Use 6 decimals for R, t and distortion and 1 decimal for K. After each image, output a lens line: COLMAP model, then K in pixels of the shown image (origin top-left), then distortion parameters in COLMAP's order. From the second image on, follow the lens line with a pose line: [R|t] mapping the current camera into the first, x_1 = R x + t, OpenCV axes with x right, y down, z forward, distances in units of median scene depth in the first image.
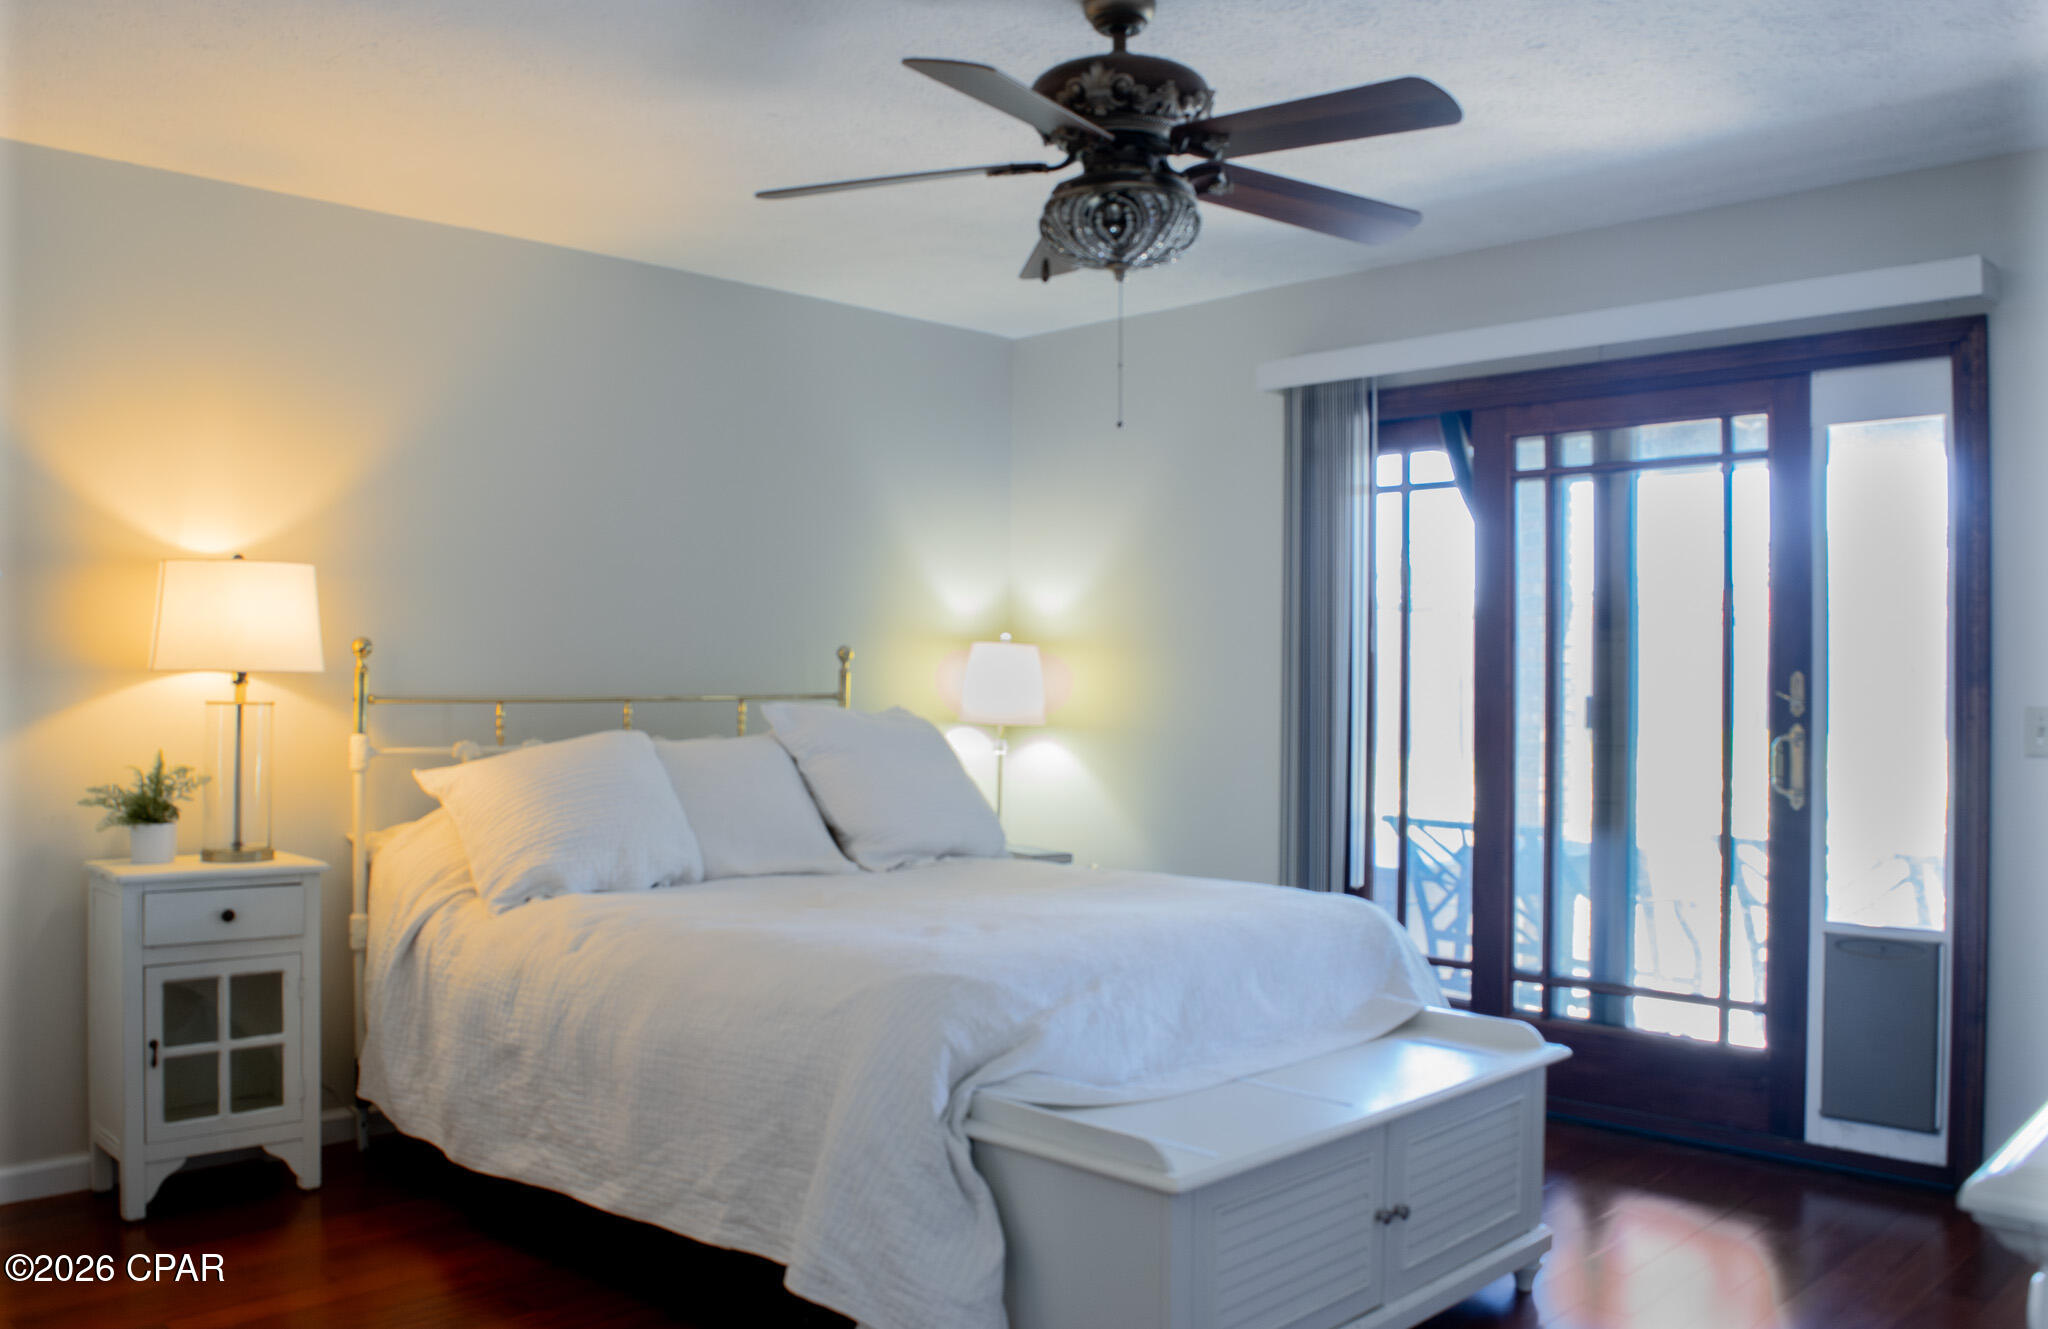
lens RADIAL K [[1615.5, 0, 1022.8], [0, 1615.5, 663.4], [0, 0, 1]] dist [-0.069219, 0.008031]
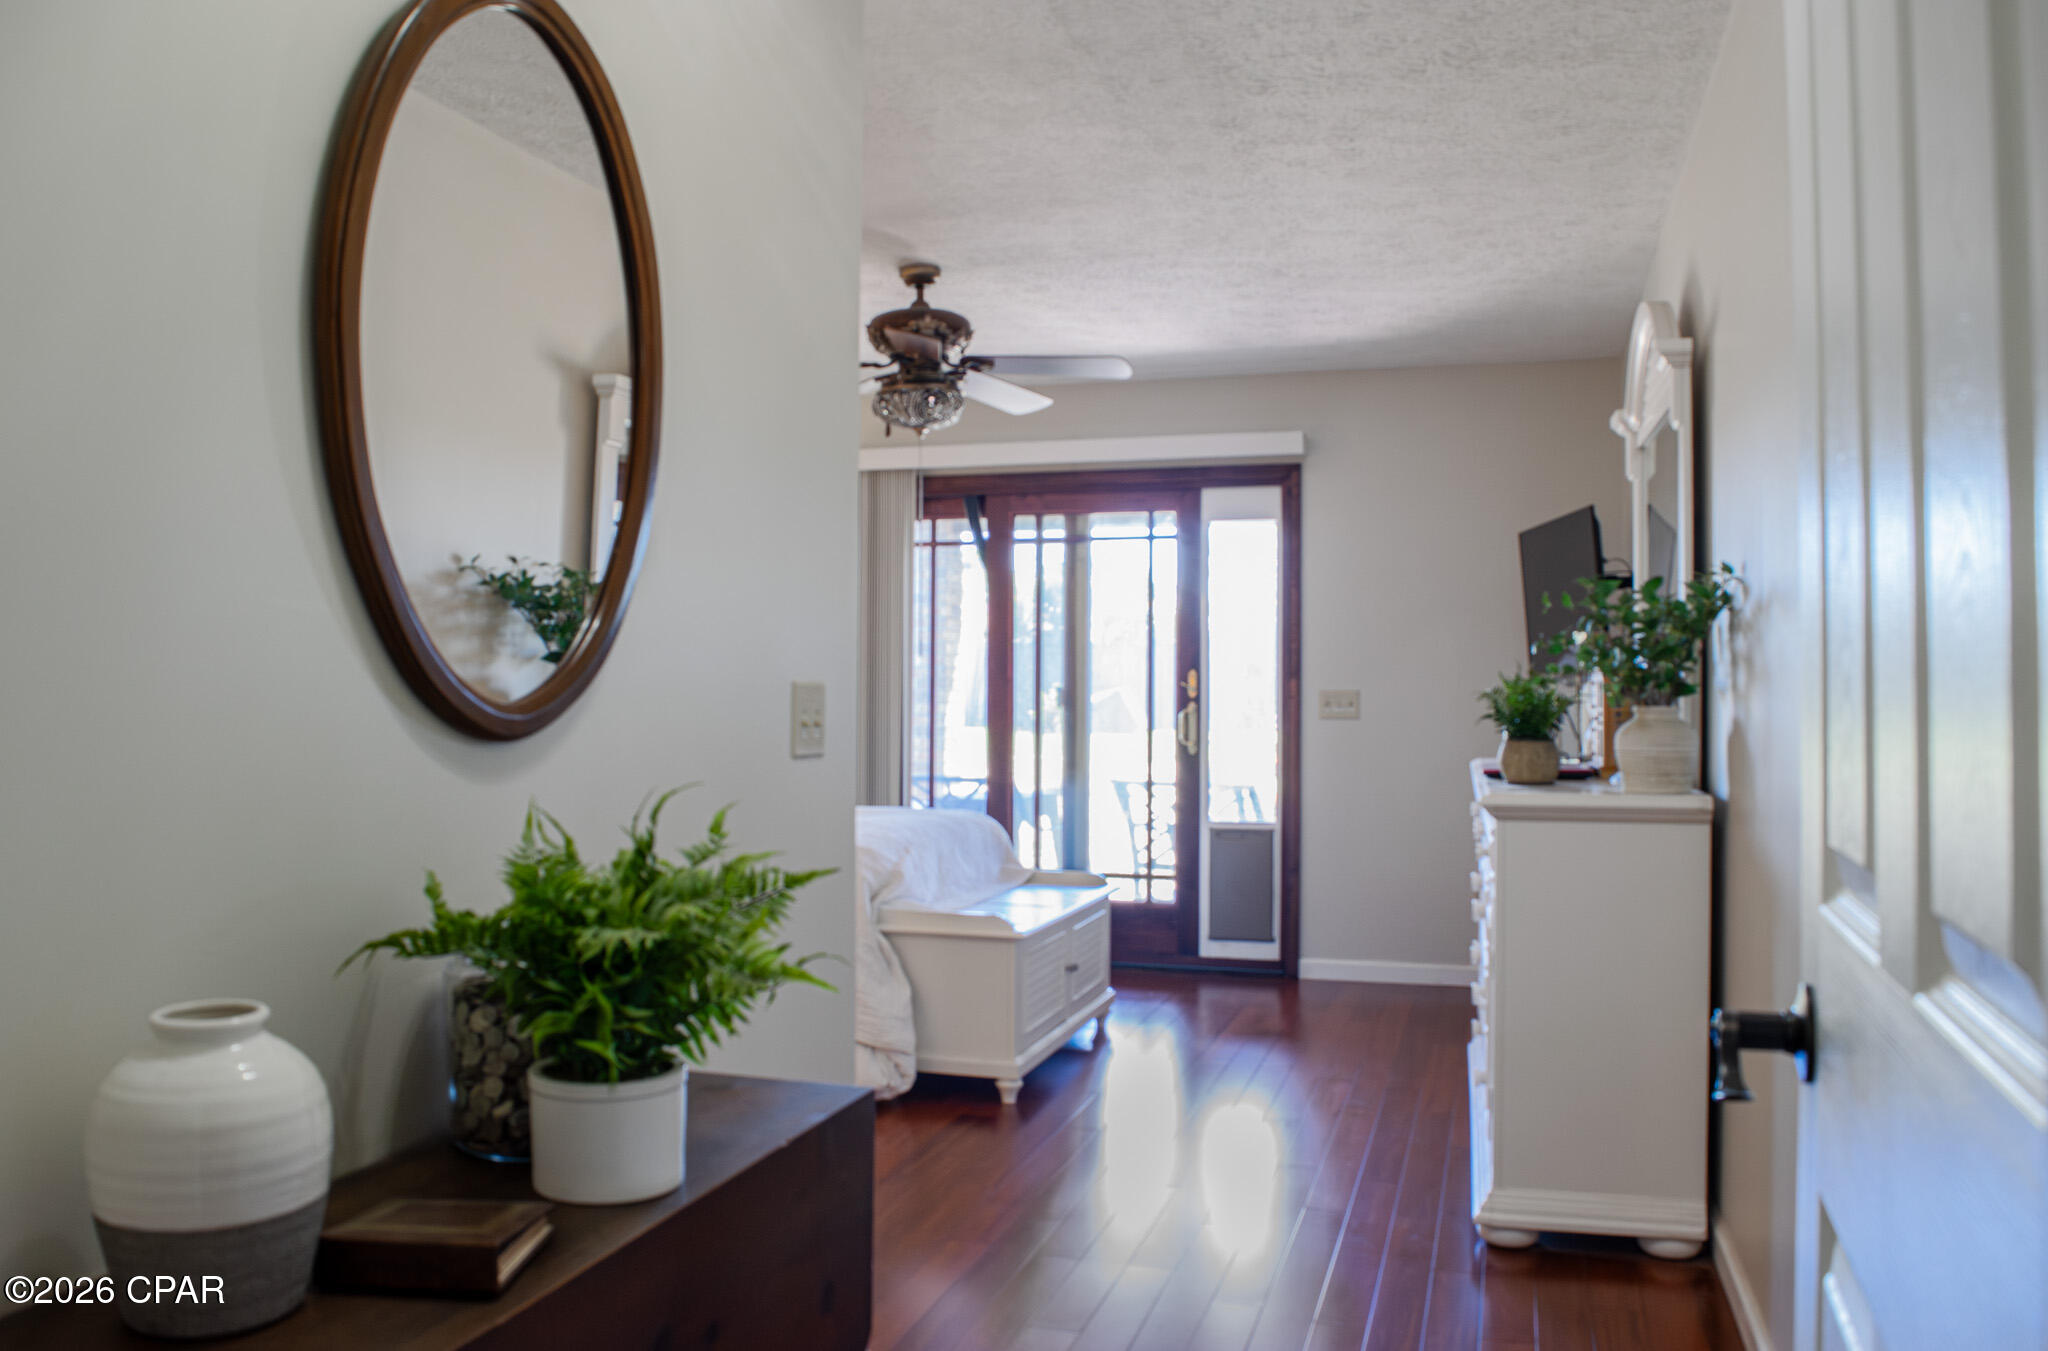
lens RADIAL K [[1641.5, 0, 1026.1], [0, 1641.5, 677.2], [0, 0, 1]] dist [0.001925, 0.000050]
pose [[0.878772, 0.000654, 0.477242, -0.482453], [-0.002502, 0.999992, 0.003237, 0.007145], [-0.477236, -0.004038, 0.878766, -0.417651]]
